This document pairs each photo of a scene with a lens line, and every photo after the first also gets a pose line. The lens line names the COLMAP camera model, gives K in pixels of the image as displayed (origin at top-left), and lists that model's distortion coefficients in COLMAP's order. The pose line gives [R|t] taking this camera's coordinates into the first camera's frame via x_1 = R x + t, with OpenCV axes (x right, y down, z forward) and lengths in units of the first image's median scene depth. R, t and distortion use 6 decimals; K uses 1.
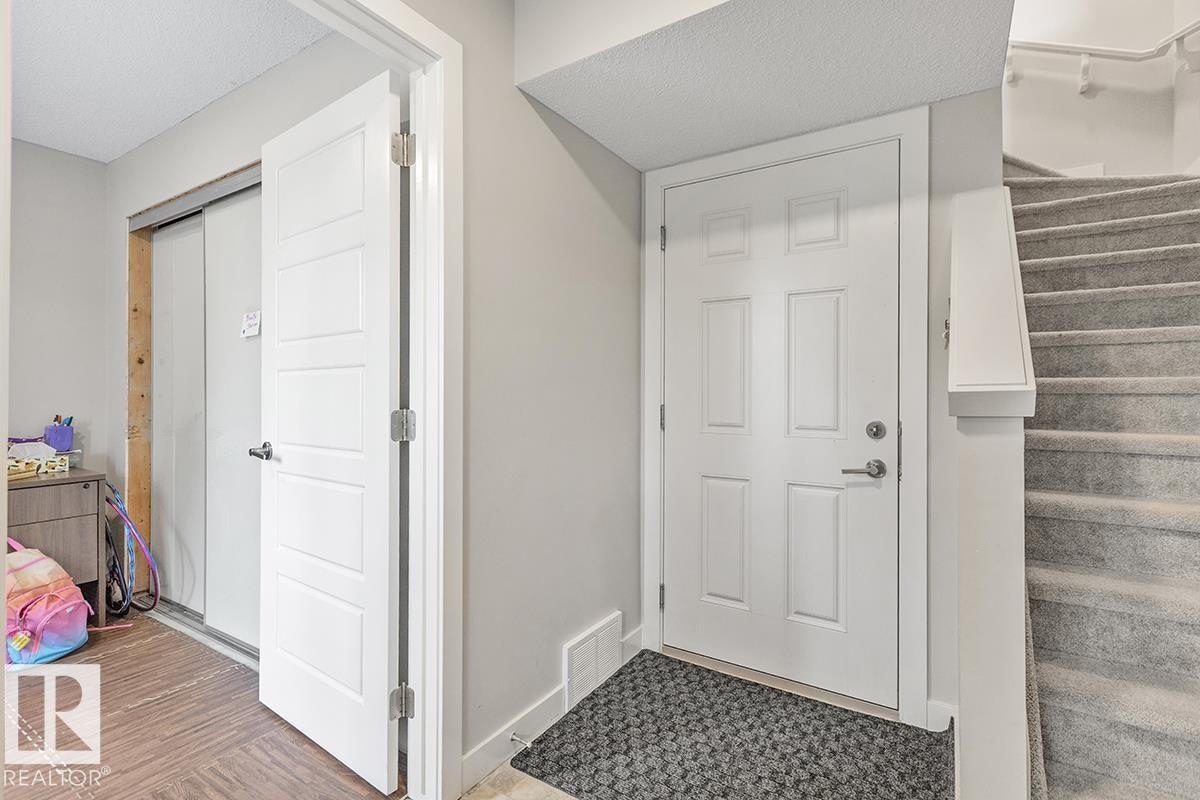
lens RADIAL K [[547.2, 0, 600.0], [0, 547.2, 388.0], [0, 0, 1]] dist [0.000333, -0.000211]
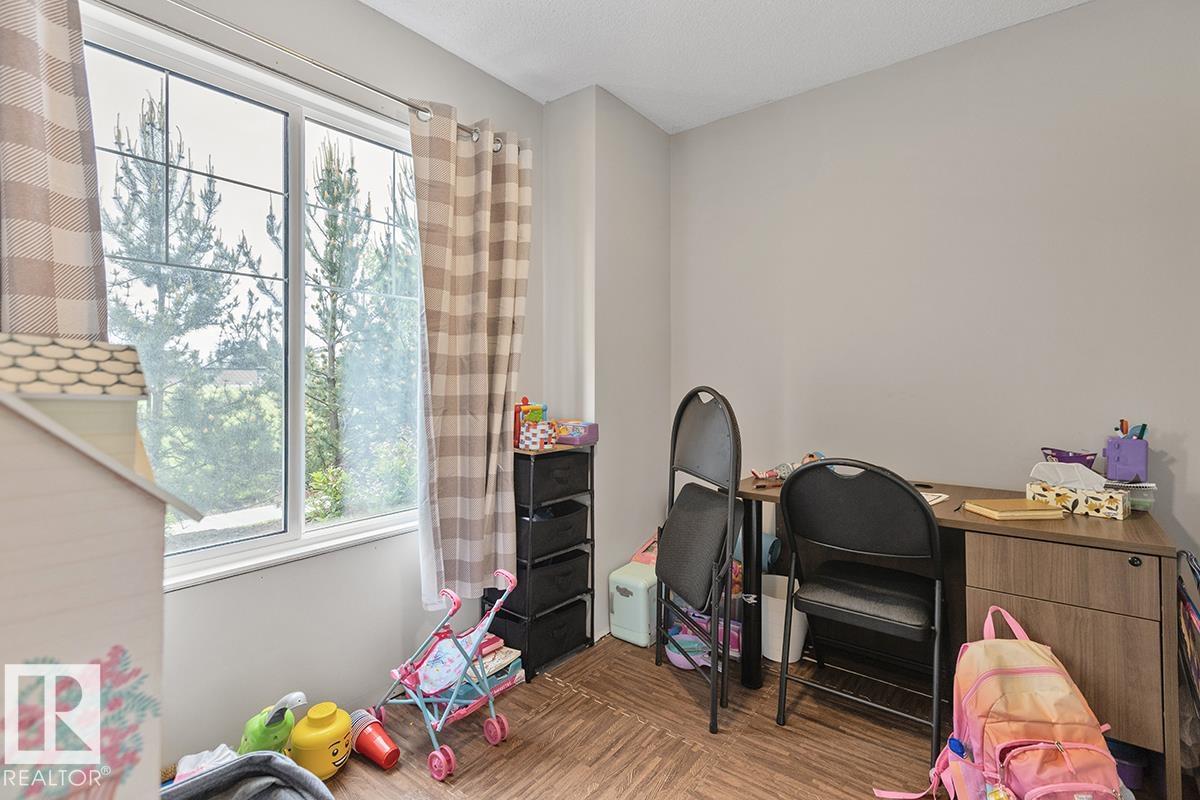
lens RADIAL K [[547.2, 0, 600.0], [0, 547.2, 388.0], [0, 0, 1]] dist [0.000333, -0.000211]
pose [[-0.097883, 0.003753, -0.995191, -0.361613], [0.007047, 0.999970, 0.003078, 0.008678], [0.995173, -0.006712, -0.097907, 0.530343]]
